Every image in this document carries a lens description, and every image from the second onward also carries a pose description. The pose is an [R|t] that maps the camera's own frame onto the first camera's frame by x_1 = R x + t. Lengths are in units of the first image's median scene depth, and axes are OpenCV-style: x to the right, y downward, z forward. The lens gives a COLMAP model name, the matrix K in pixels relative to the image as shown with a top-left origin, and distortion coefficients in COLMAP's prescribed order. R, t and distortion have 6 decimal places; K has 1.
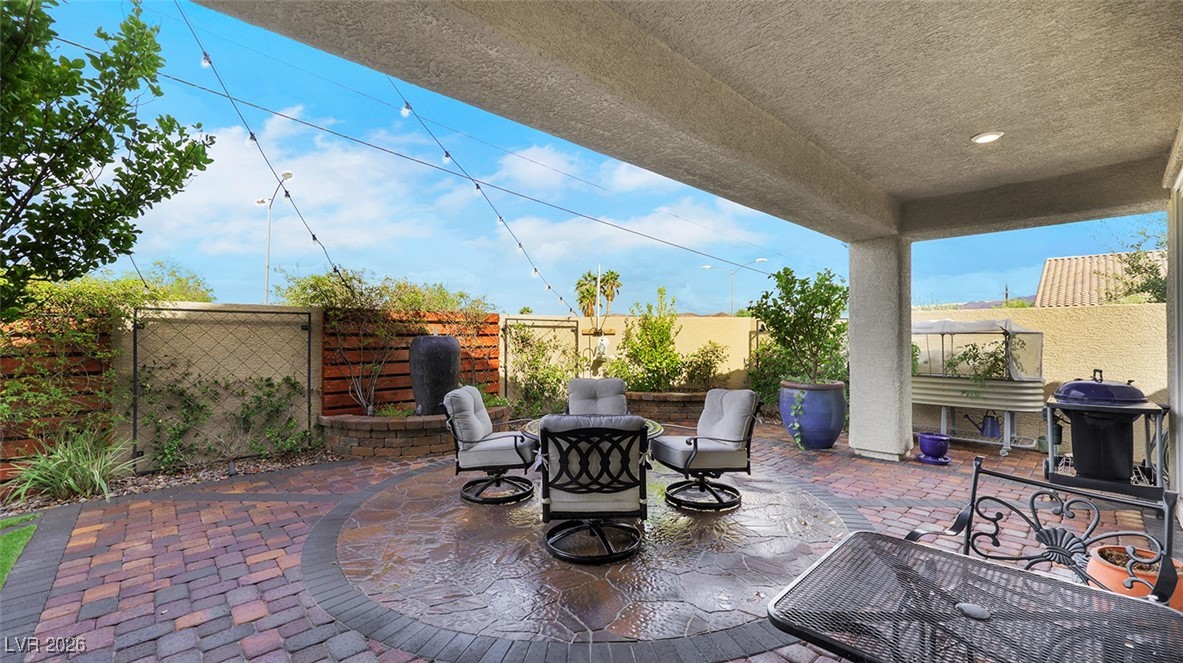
lens RADIAL K [[477.3, 0, 591.5], [0, 477.3, 331.5], [0, 0, 1]] dist [-0.000067, -0.000089]
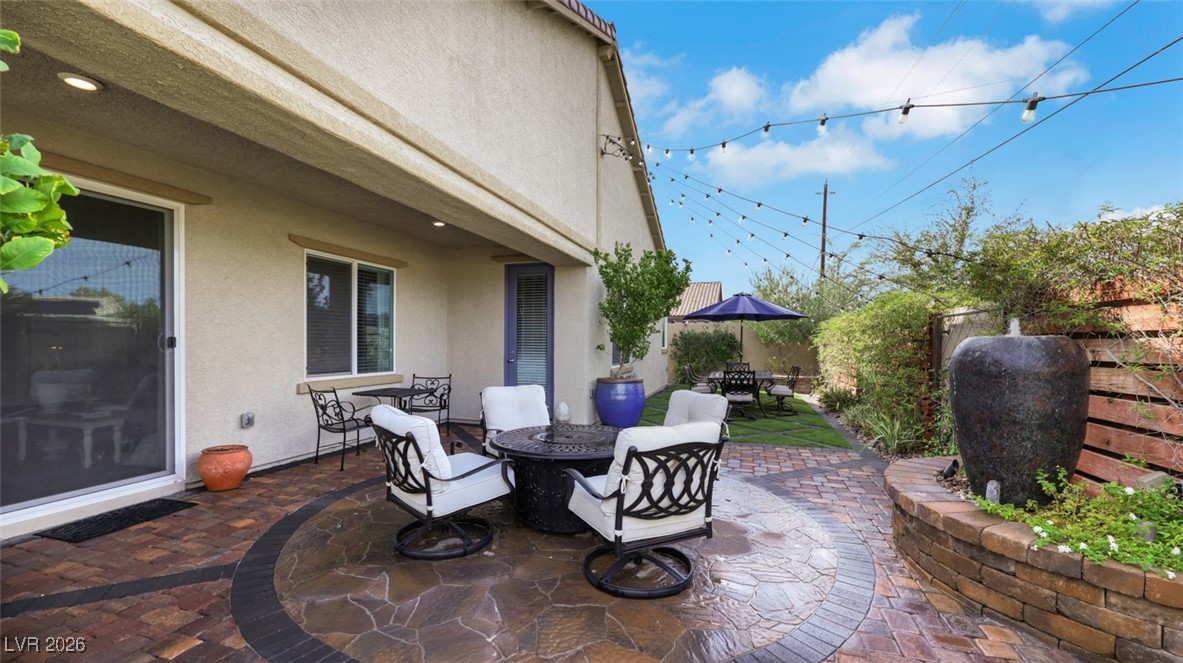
lens RADIAL K [[476.3, 0, 595.1], [0, 476.3, 354.4], [0, 0, 1]] dist [0.000020, -0.000089]
pose [[-0.868747, 0.006600, -0.495213, 0.280425], [0.001365, 0.999939, 0.010933, 0.022172], [0.495255, 0.008822, -0.868703, 1.243400]]
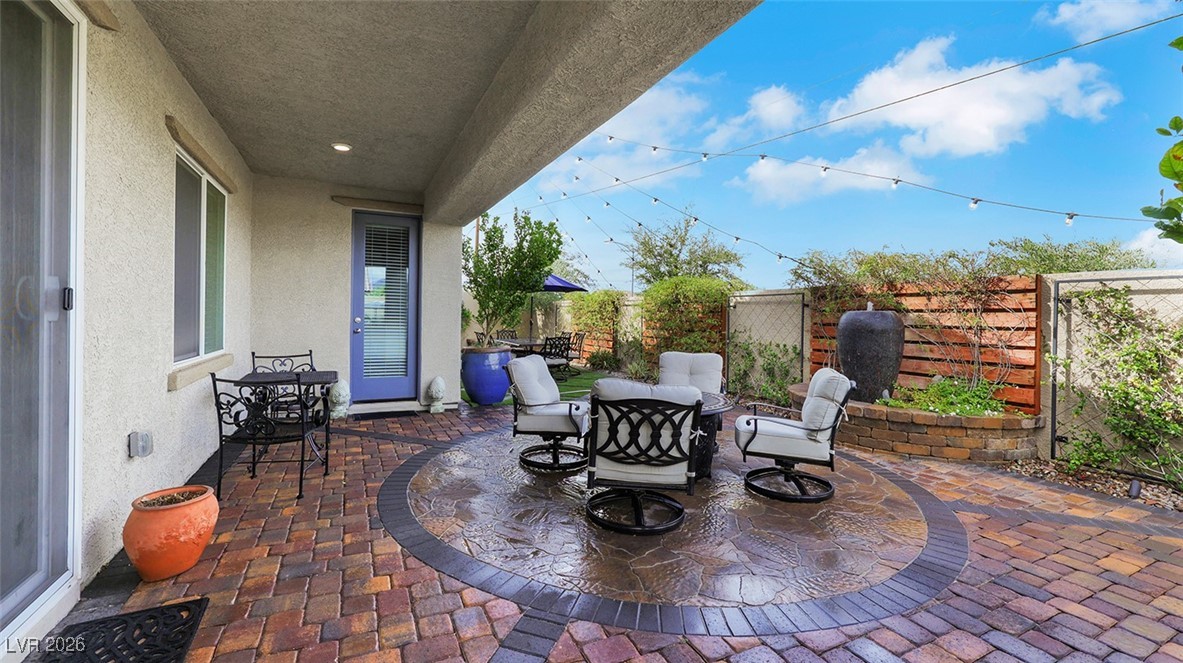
lens RADIAL K [[485.7, 0, 587.6], [0, 485.7, 320.4], [0, 0, 1]] dist [0.000363, 0.000176]
pose [[-0.294598, 0.004932, -0.955609, 0.684949], [-0.003168, 0.999976, 0.006138, 0.022809], [0.955616, 0.004836, -0.294575, 0.796525]]
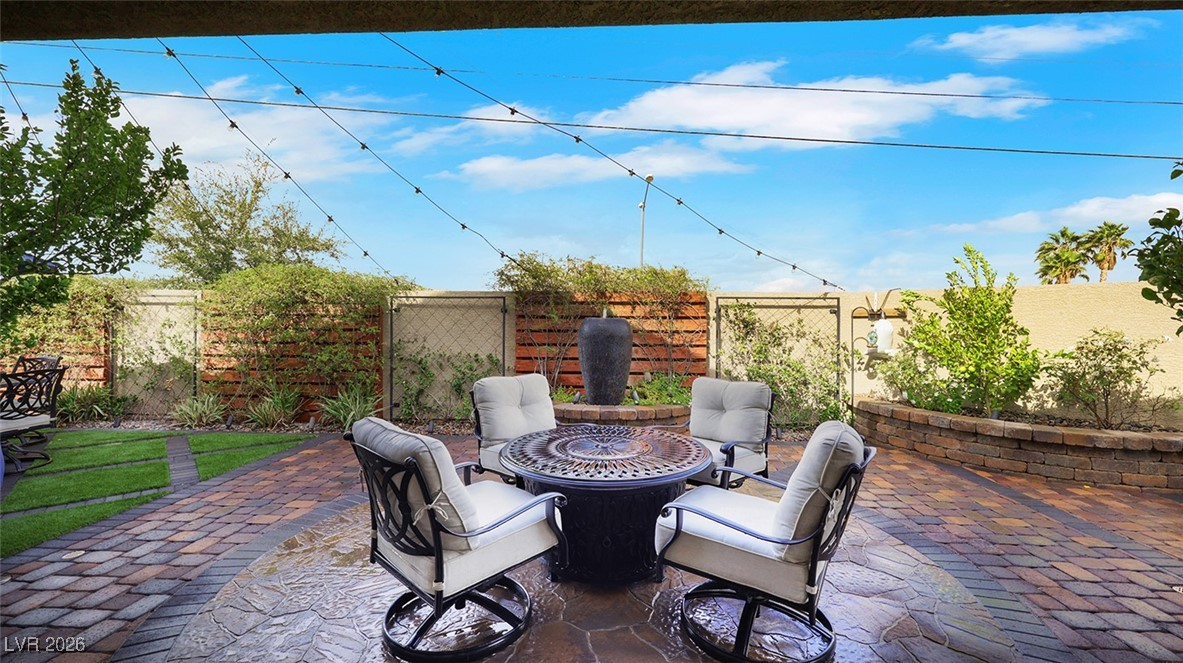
lens RADIAL K [[485.7, 0, 587.6], [0, 485.7, 320.4], [0, 0, 1]] dist [0.000363, 0.000176]
pose [[0.693047, 0.002102, -0.720889, 0.327866], [0.001595, 0.999989, 0.004449, 0.009878], [0.720891, -0.004233, 0.693036, 0.344339]]
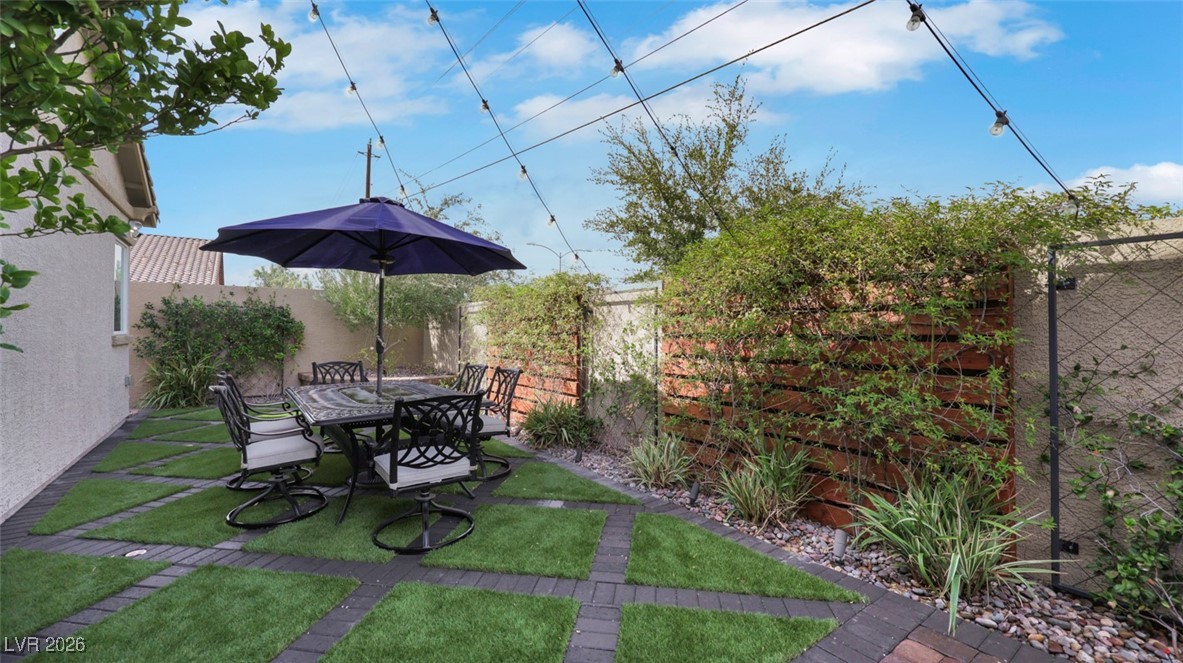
lens RADIAL K [[477.3, 0, 591.5], [0, 477.3, 331.5], [0, 0, 1]] dist [-0.000067, -0.000089]
pose [[-0.118900, 0.002966, -0.992902, -0.318962], [0.012493, 0.999921, 0.001491, 0.023862], [0.992828, -0.012227, -0.118927, 0.453677]]
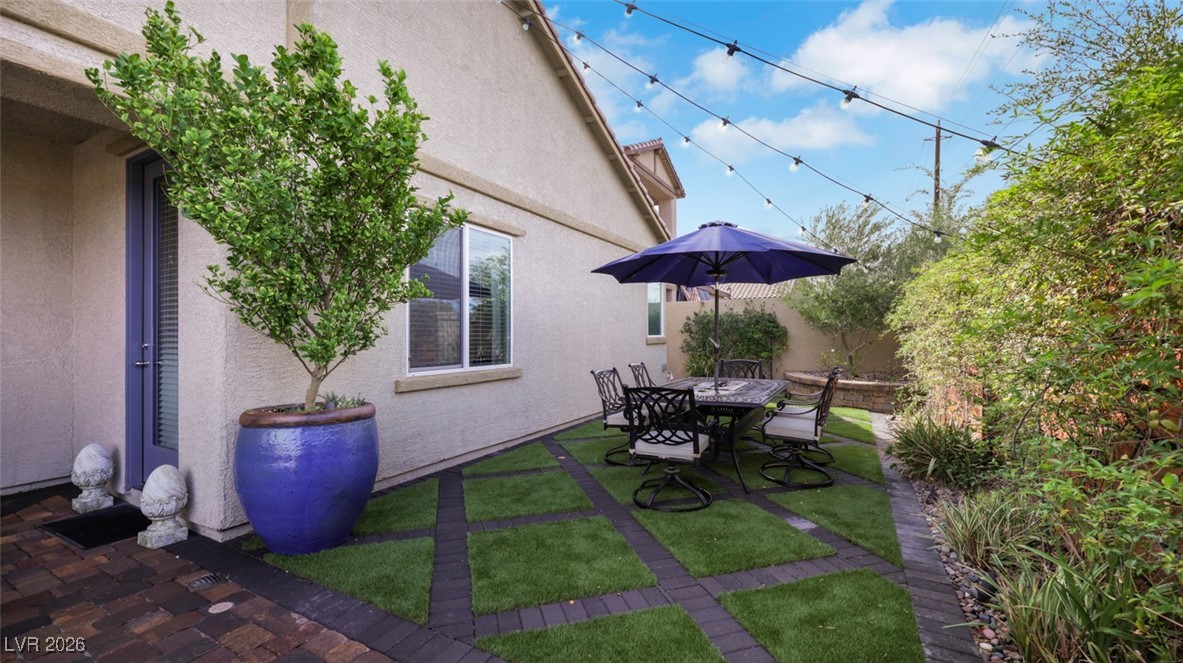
lens RADIAL K [[477.3, 0, 591.5], [0, 477.3, 331.5], [0, 0, 1]] dist [-0.000067, -0.000089]
pose [[-0.948148, 0.001158, -0.317826, -0.508736], [0.007240, 0.999813, -0.017955, 0.028603], [0.317745, -0.019326, -0.947979, 0.770918]]
